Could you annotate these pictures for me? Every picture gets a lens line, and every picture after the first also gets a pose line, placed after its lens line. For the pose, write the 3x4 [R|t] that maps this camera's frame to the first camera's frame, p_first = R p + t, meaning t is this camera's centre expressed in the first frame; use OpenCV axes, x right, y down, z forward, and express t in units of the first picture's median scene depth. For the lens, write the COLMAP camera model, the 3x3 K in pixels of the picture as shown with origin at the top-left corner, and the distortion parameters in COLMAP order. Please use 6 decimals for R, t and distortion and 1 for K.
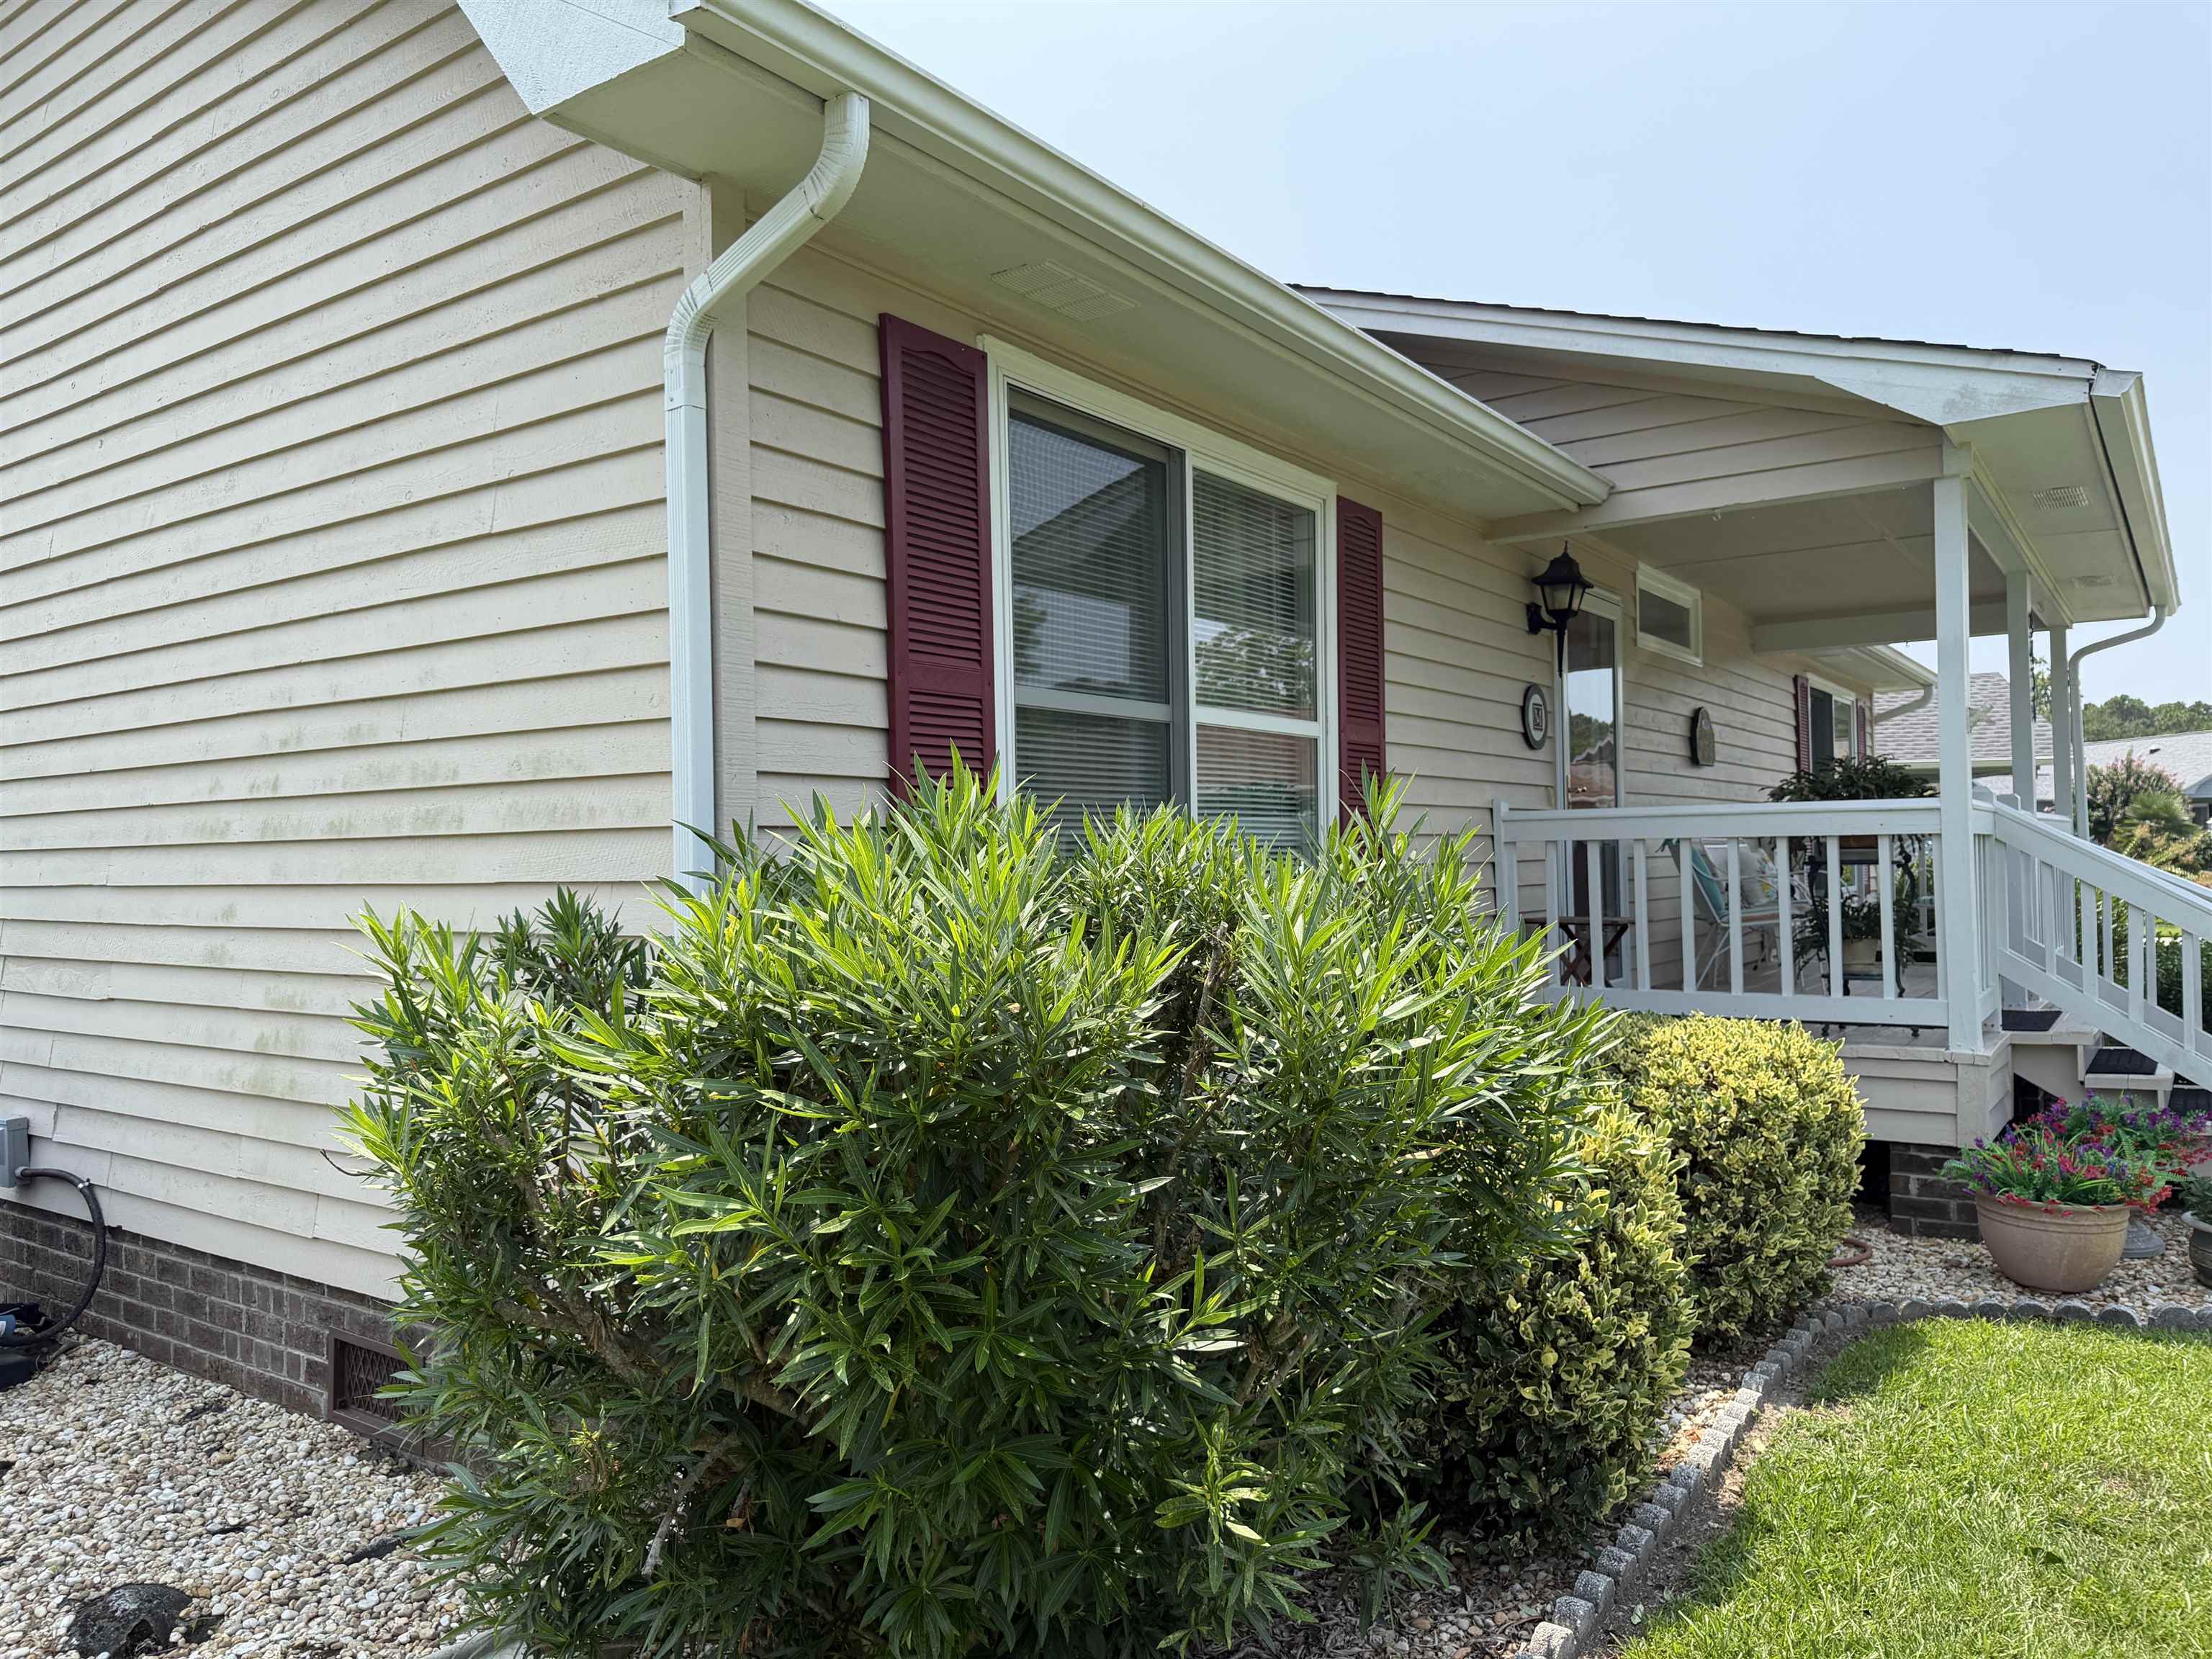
lens RADIAL K [[1569.4, 0, 1106.1], [0, 1569.4, 829.3], [0, 0, 1]] dist [-0.000440, -0.004491]
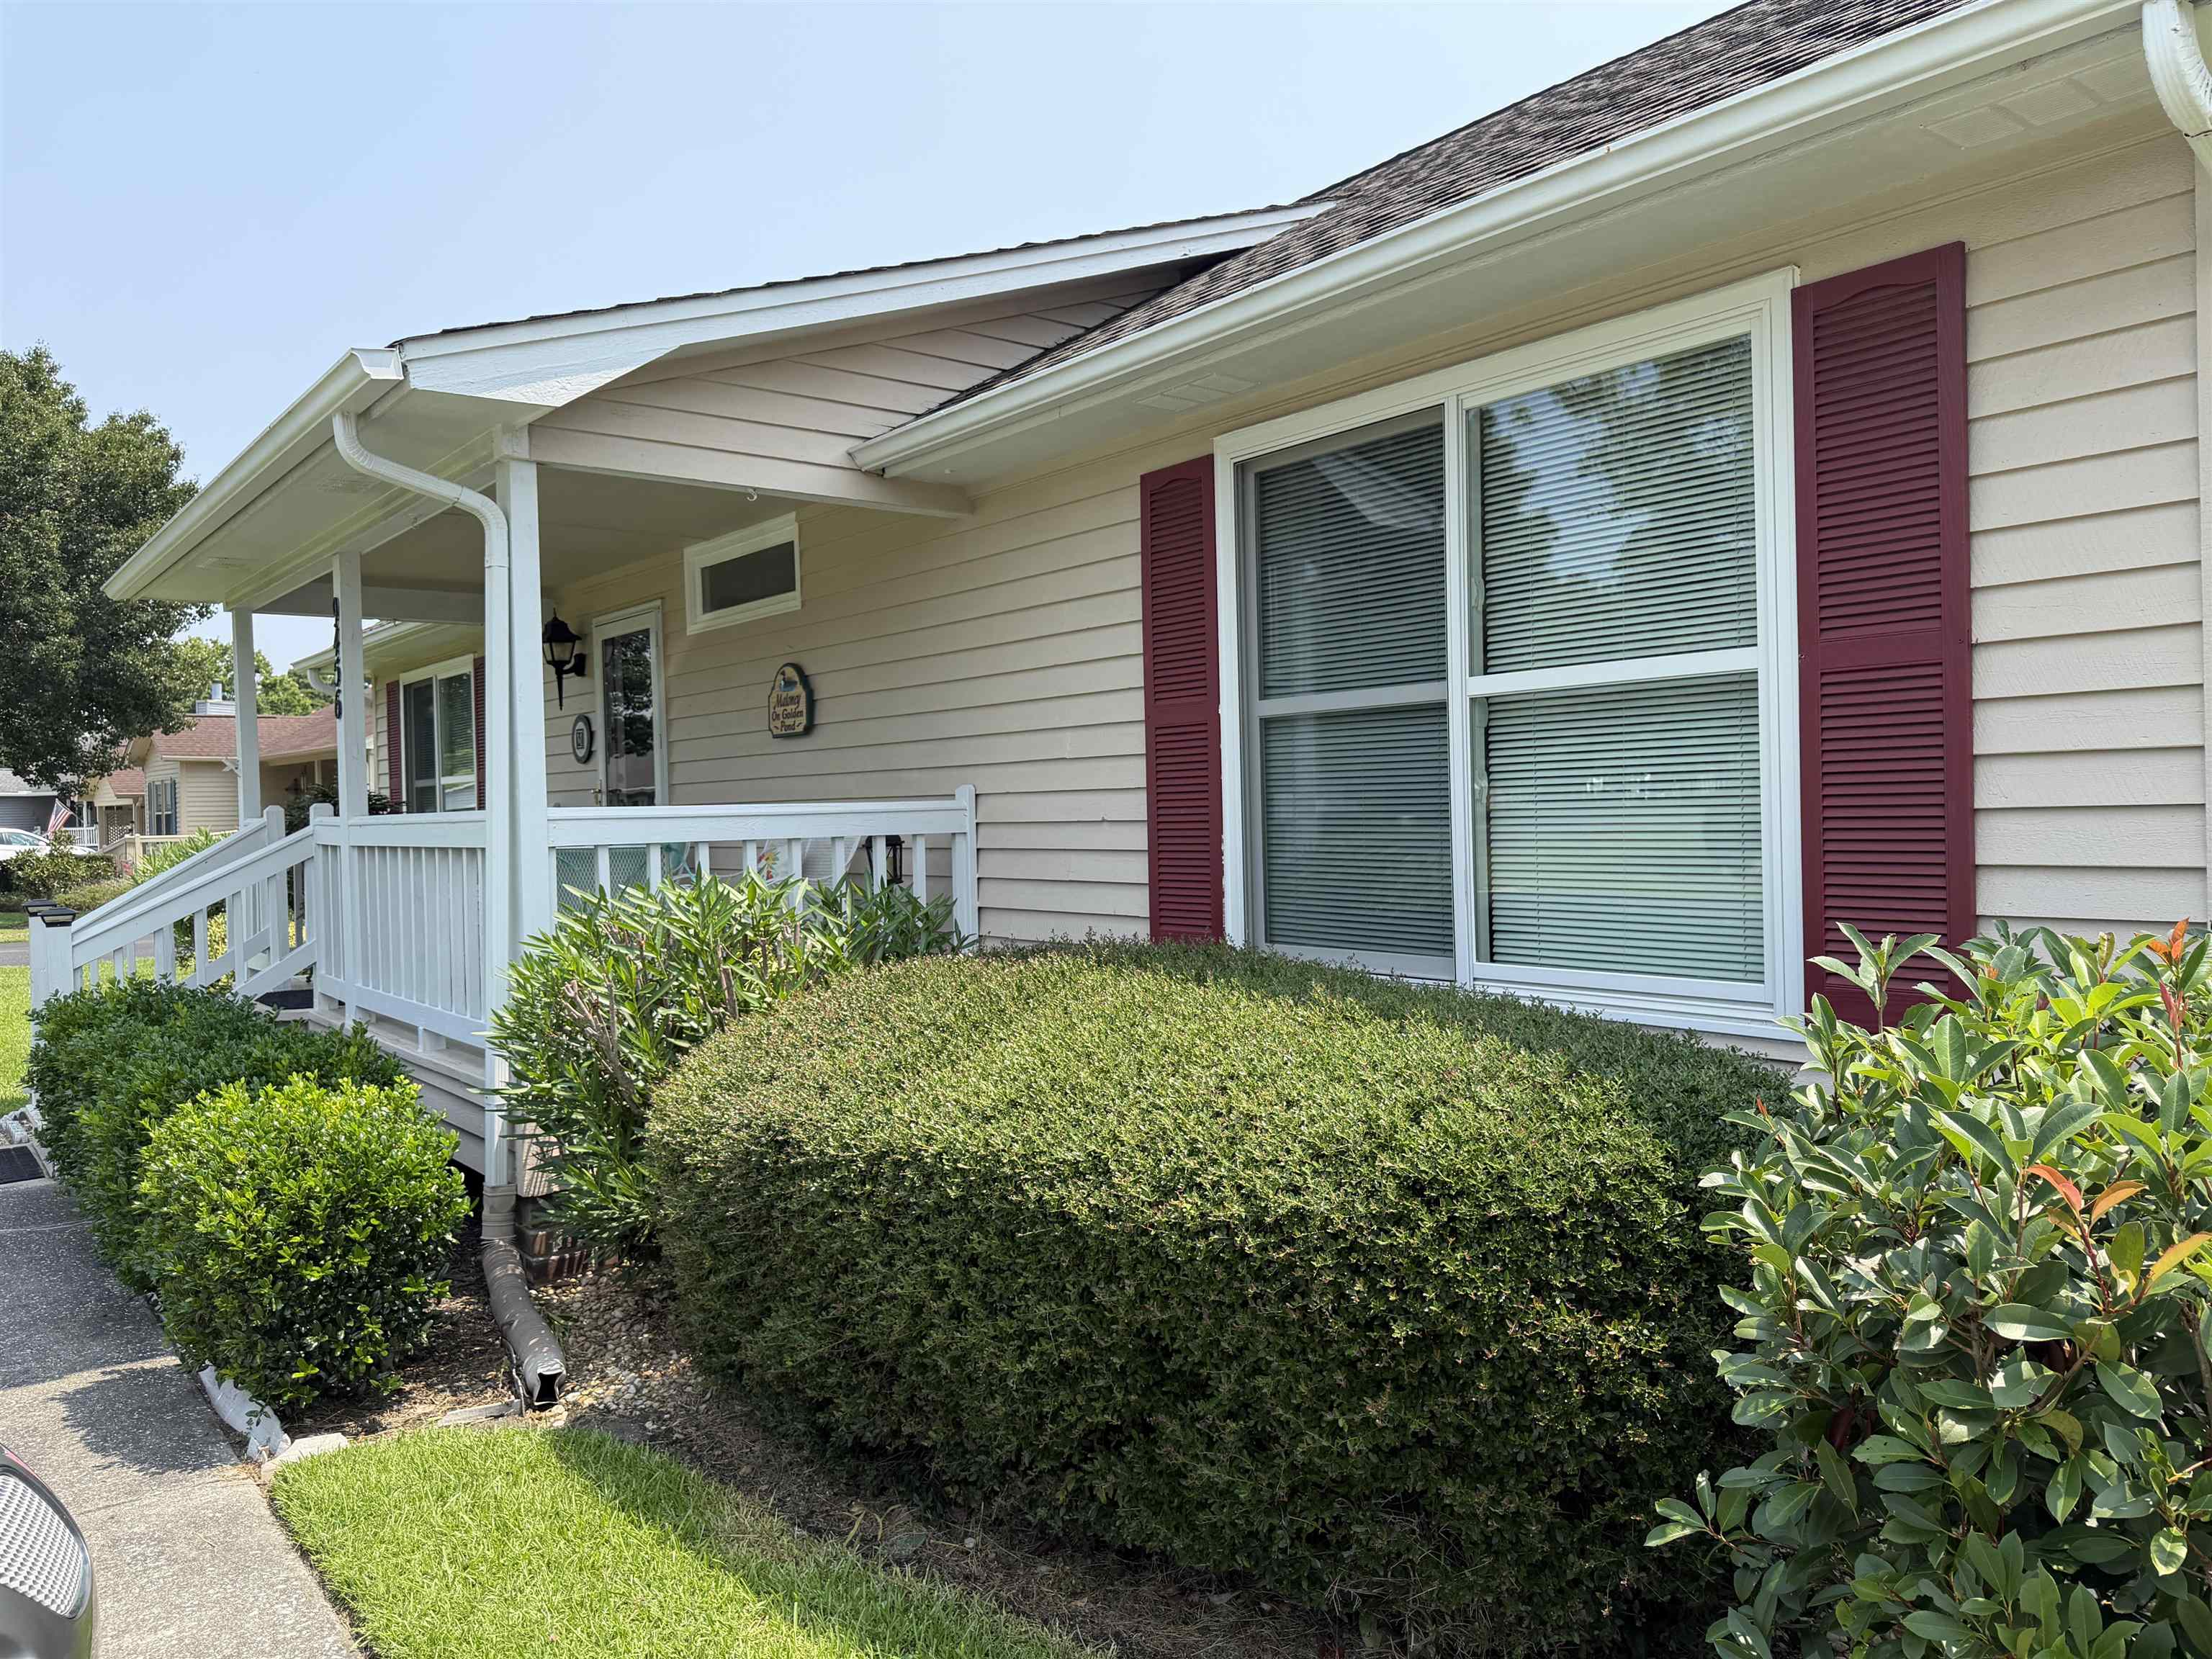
lens RADIAL K [[1569.4, 0, 1105.4], [0, 1569.4, 832.1], [0, 0, 1]] dist [-0.000440, -0.004491]
pose [[-0.272935, 0.021333, -0.961796, 1.131513], [0.033945, 0.999345, 0.012533, -0.006228], [0.961433, -0.029227, -0.273480, 1.181111]]
